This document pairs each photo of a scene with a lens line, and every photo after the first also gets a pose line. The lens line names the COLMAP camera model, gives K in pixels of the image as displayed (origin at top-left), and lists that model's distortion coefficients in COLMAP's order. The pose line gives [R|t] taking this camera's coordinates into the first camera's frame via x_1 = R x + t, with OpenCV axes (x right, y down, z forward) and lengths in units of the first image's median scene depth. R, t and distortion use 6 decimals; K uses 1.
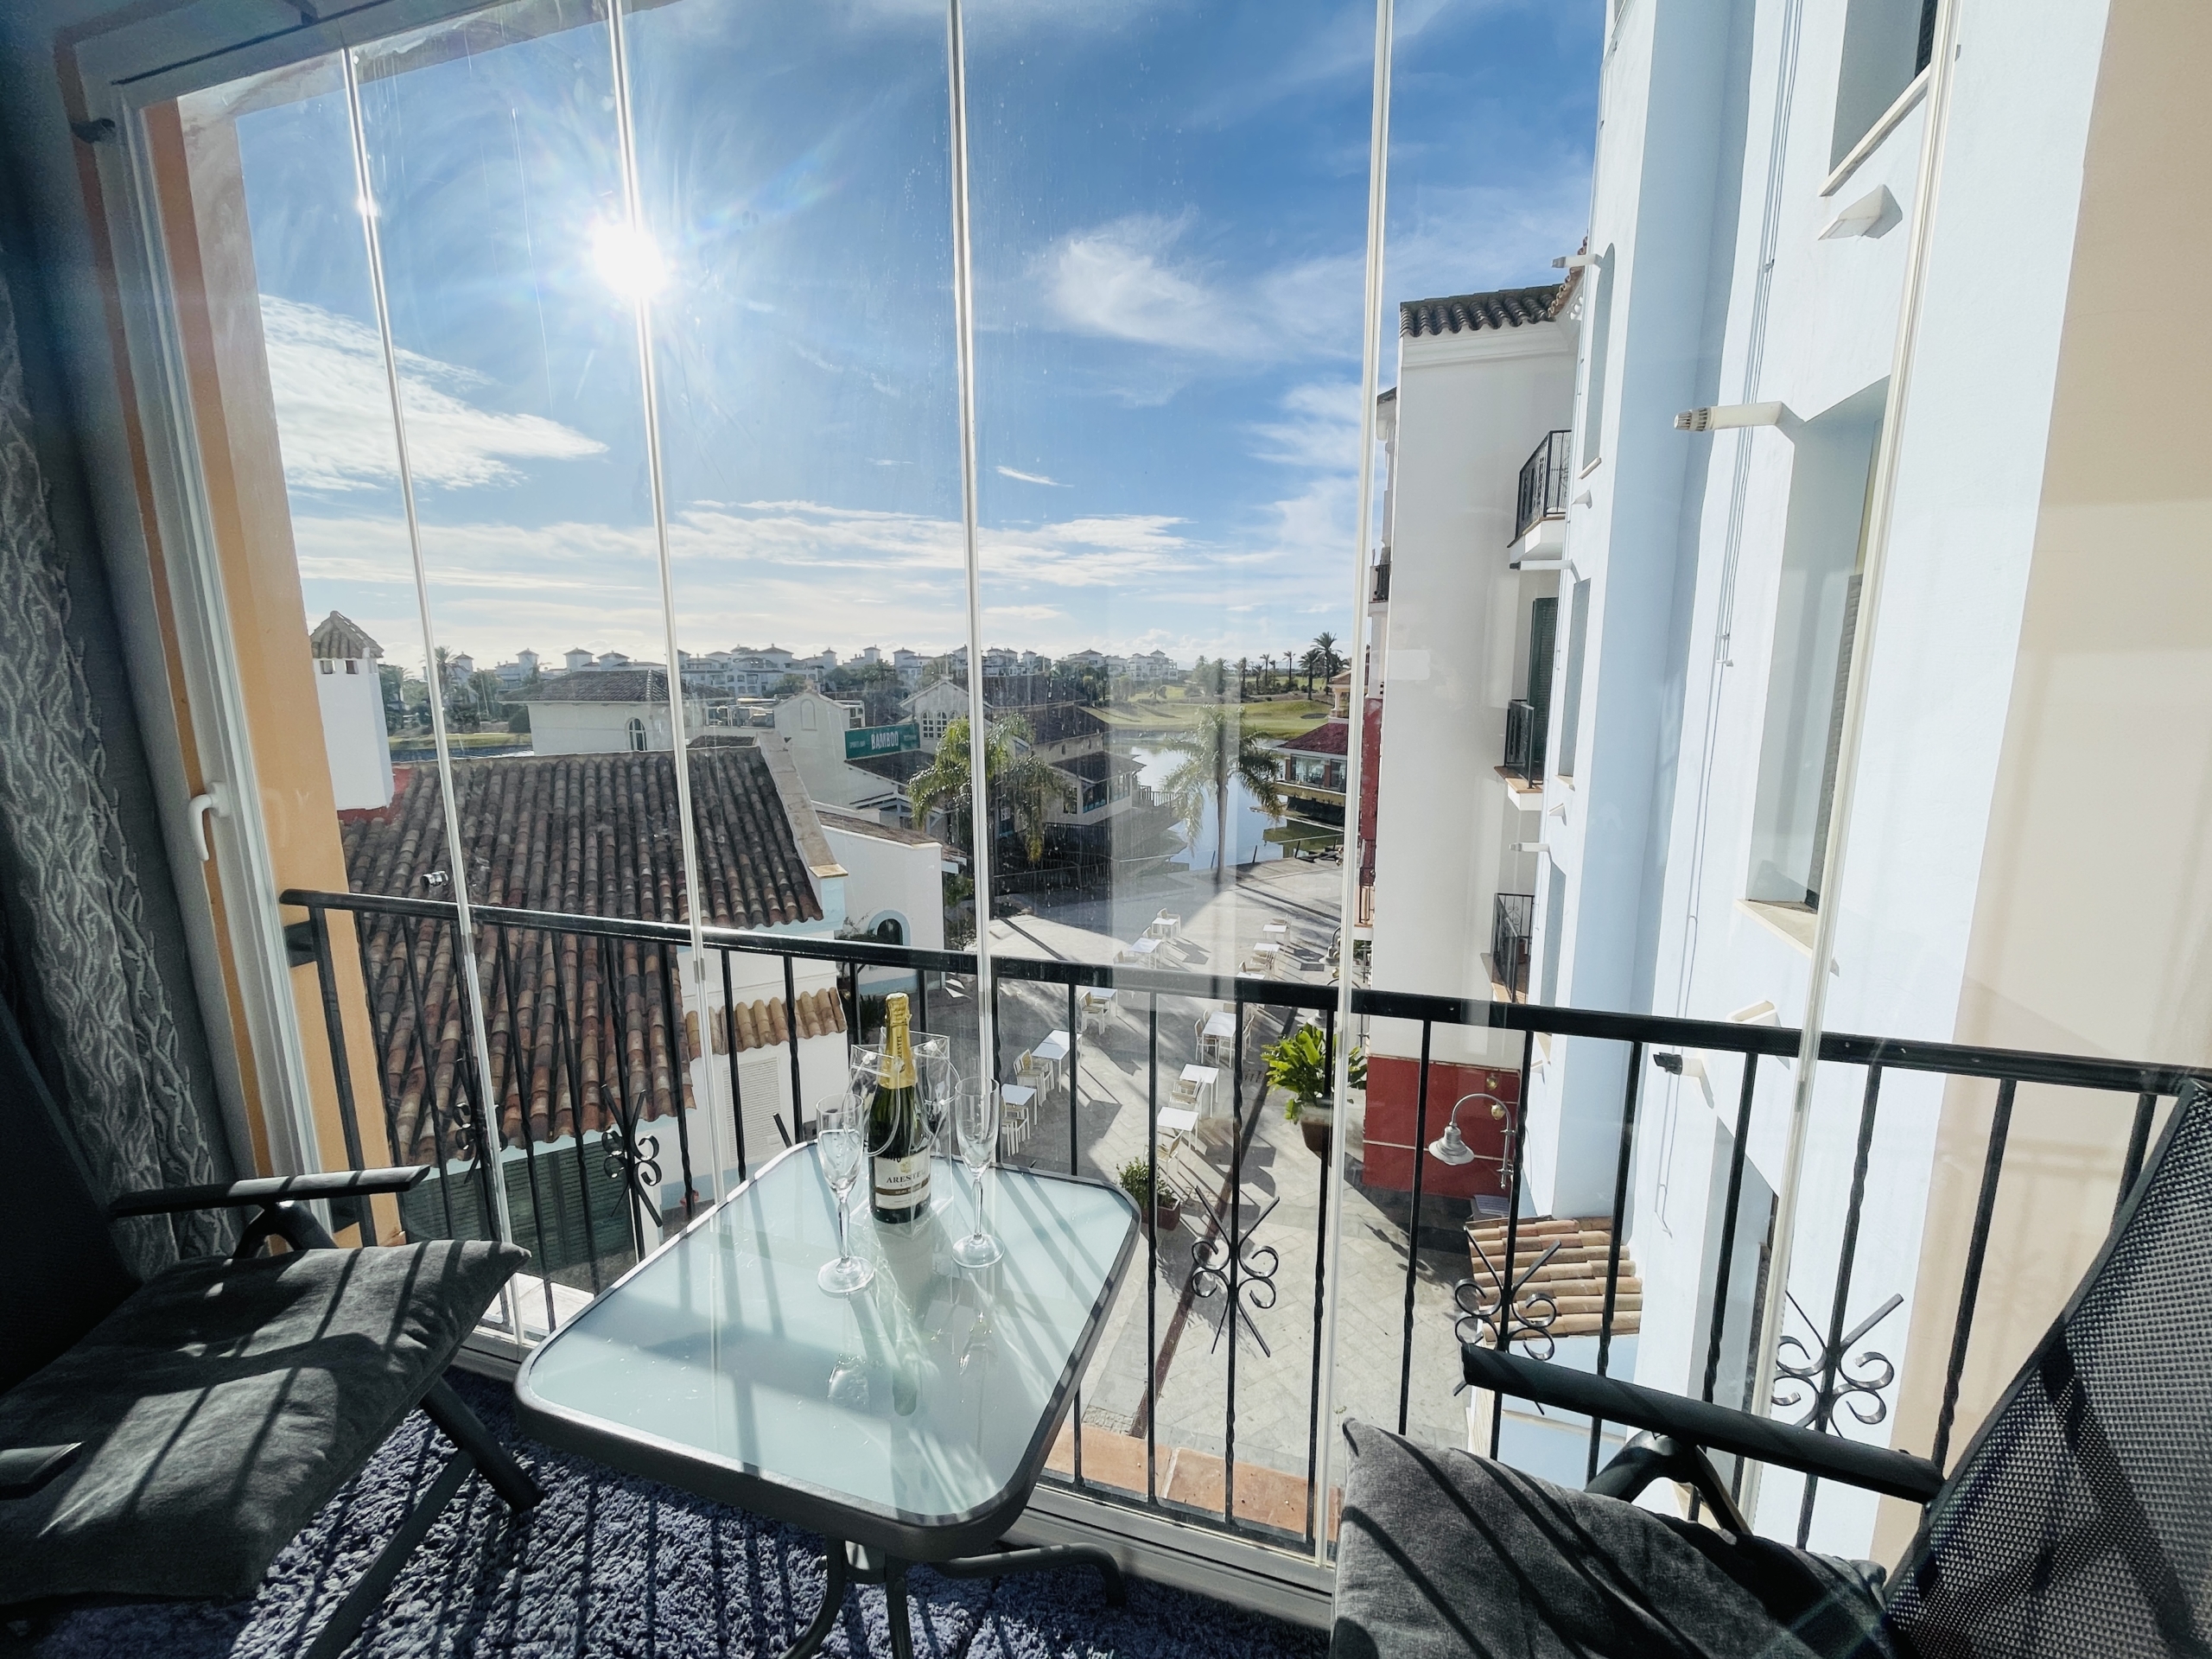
lens RADIAL K [[889.7, 0, 1097.6], [0, 889.7, 813.6], [0, 0, 1]] dist [-0.003421, 0.000772]
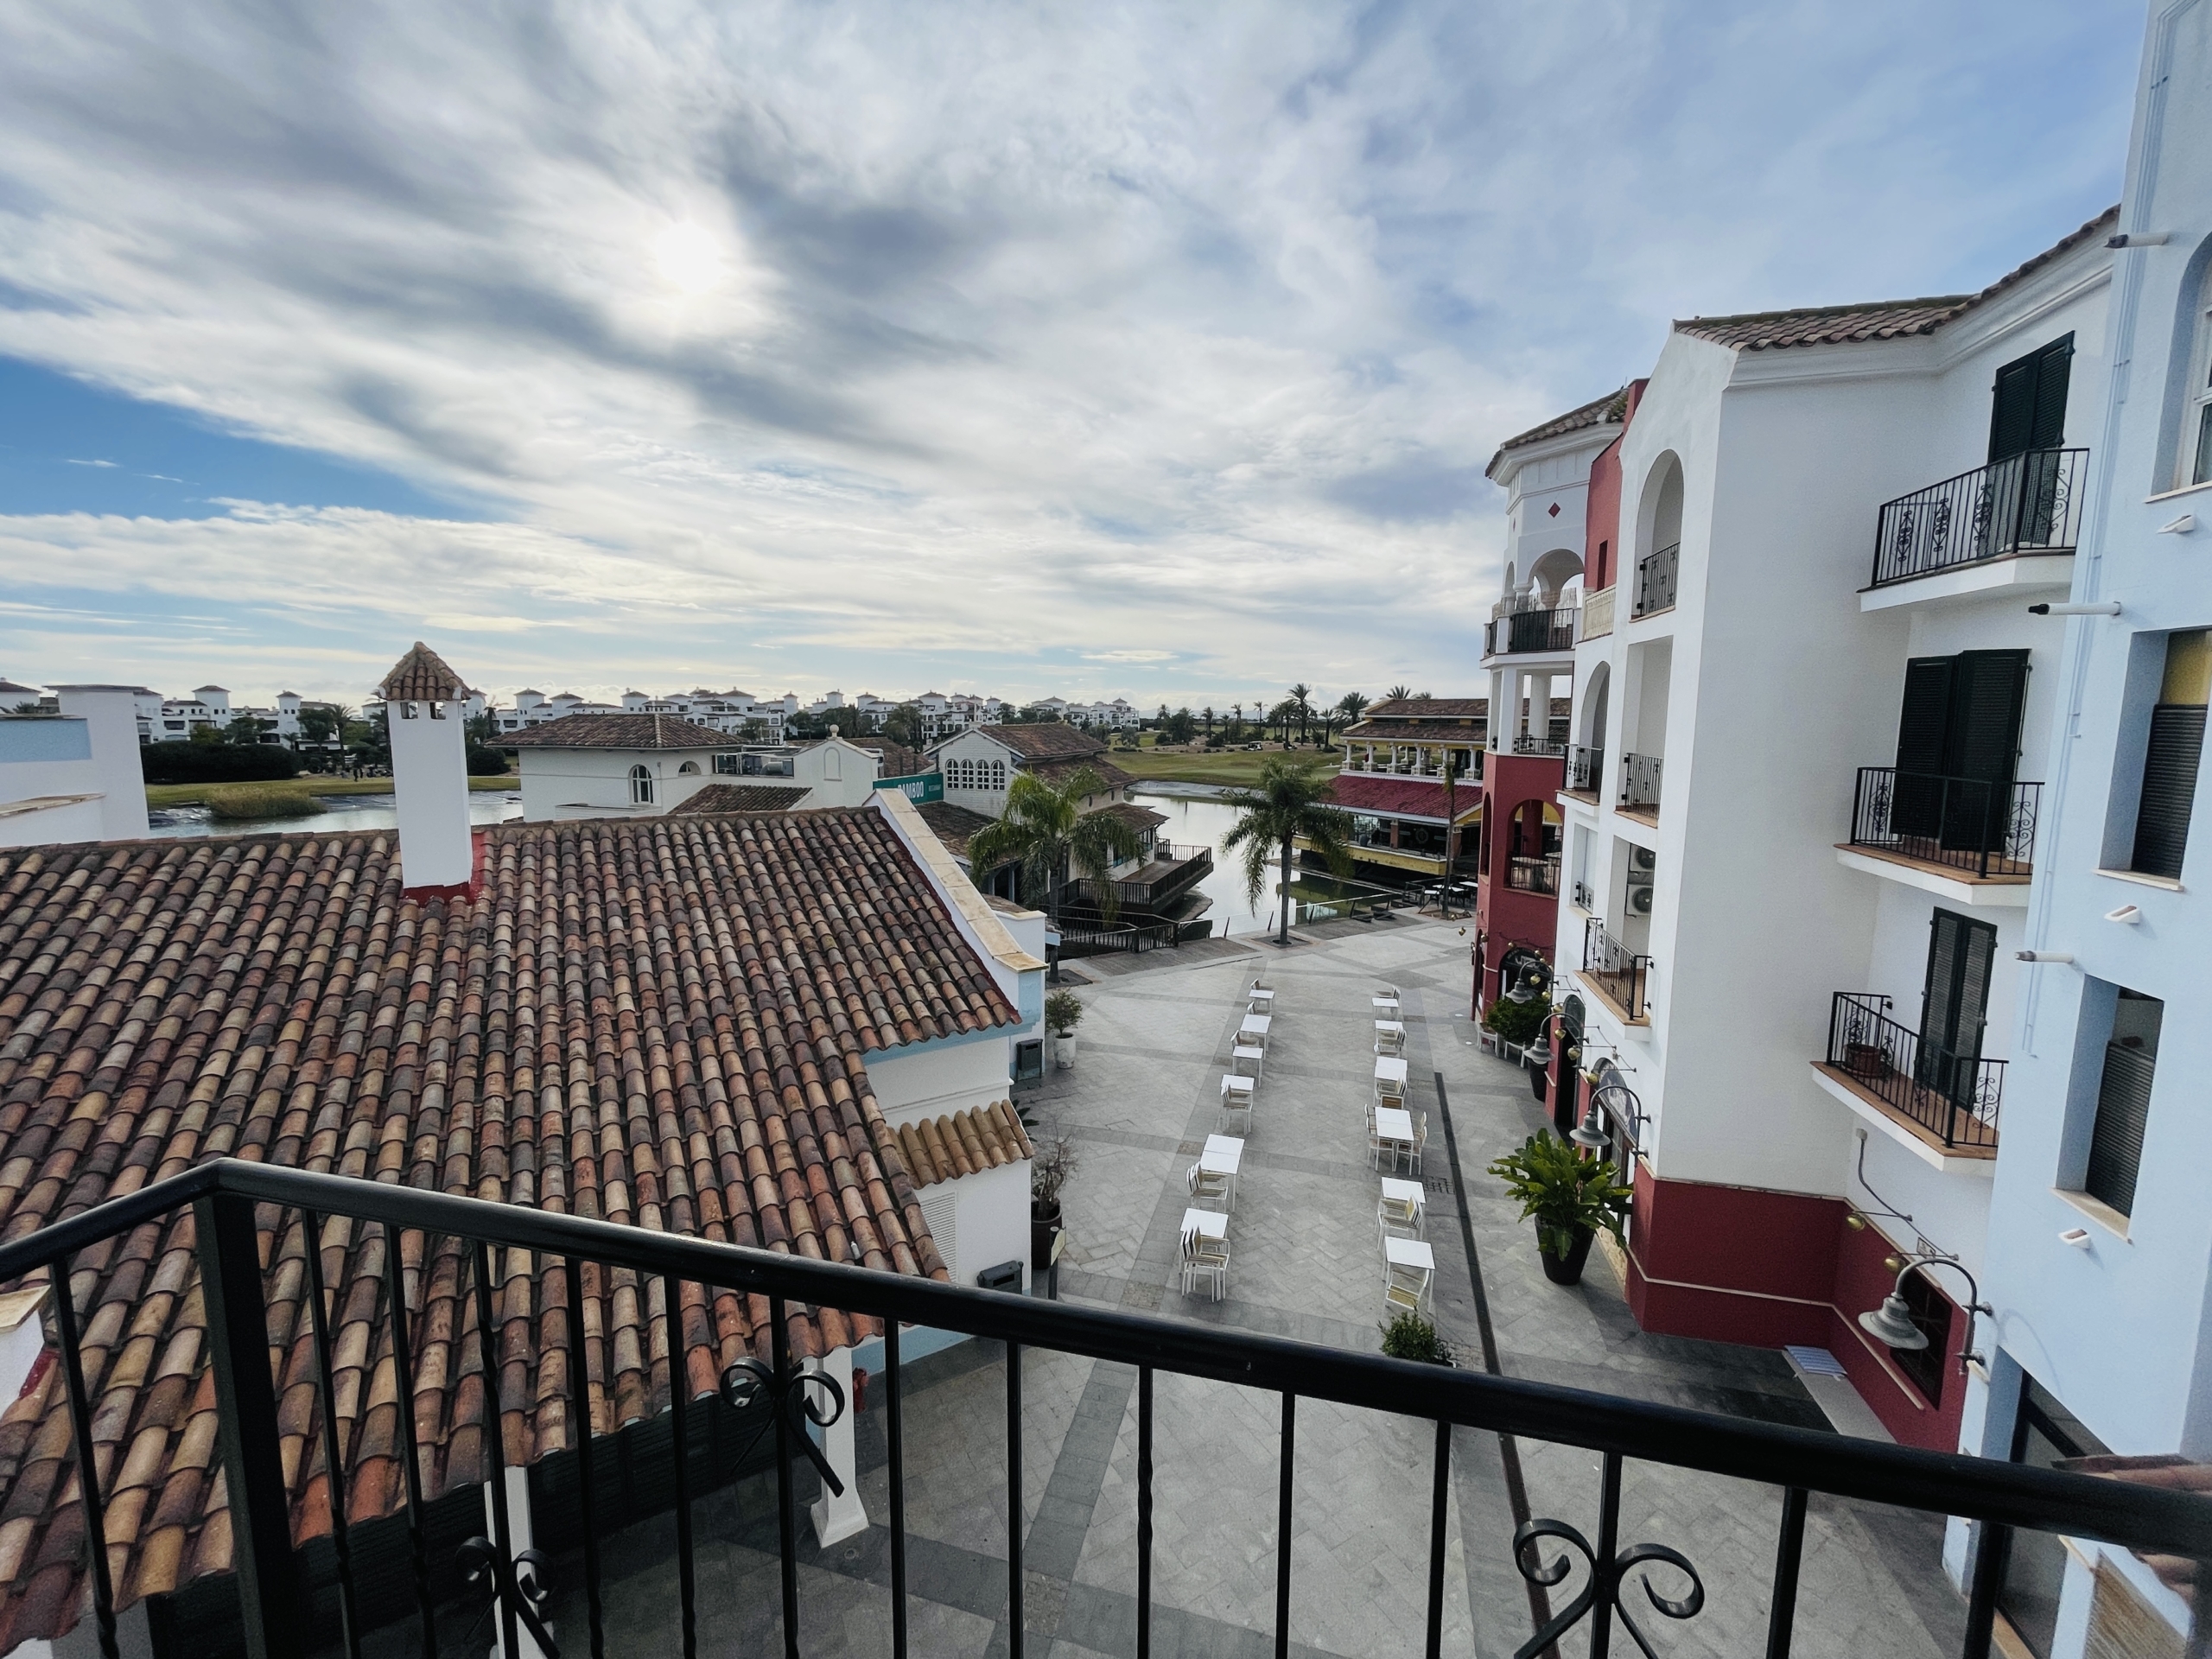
lens RADIAL K [[889.7, 0, 1116.9], [0, 889.7, 814.1], [0, 0, 1]] dist [-0.003421, 0.000772]
pose [[0.998362, 0.006734, 0.056810, -0.328124], [-0.003744, 0.998610, -0.052573, -0.037778], [-0.057085, 0.052274, 0.997000, 0.199339]]
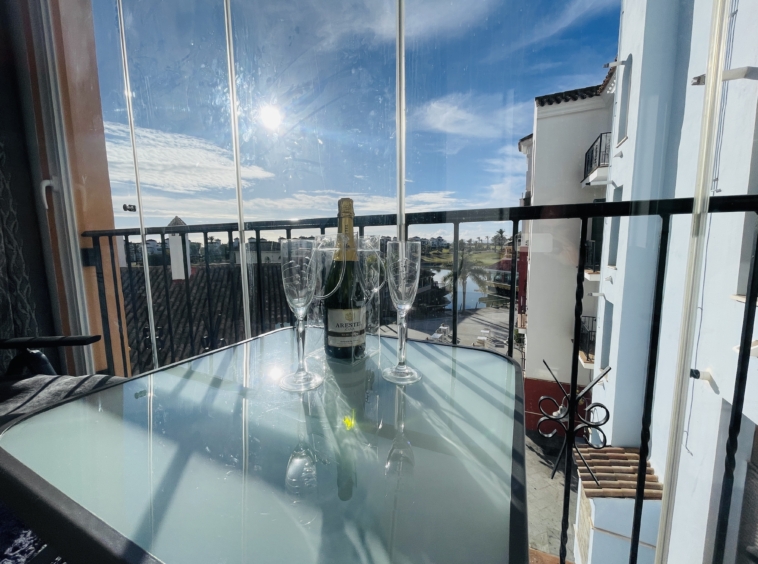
lens RADIAL K [[304.9, 0, 376.5], [0, 304.9, 275.9], [0, 0, 1]] dist [-0.003421, 0.000772]
pose [[0.990643, 0.010557, -0.136067, -0.010294], [-0.017790, 0.998486, -0.052056, 0.033844], [0.135311, 0.053989, 0.989331, 0.049855]]
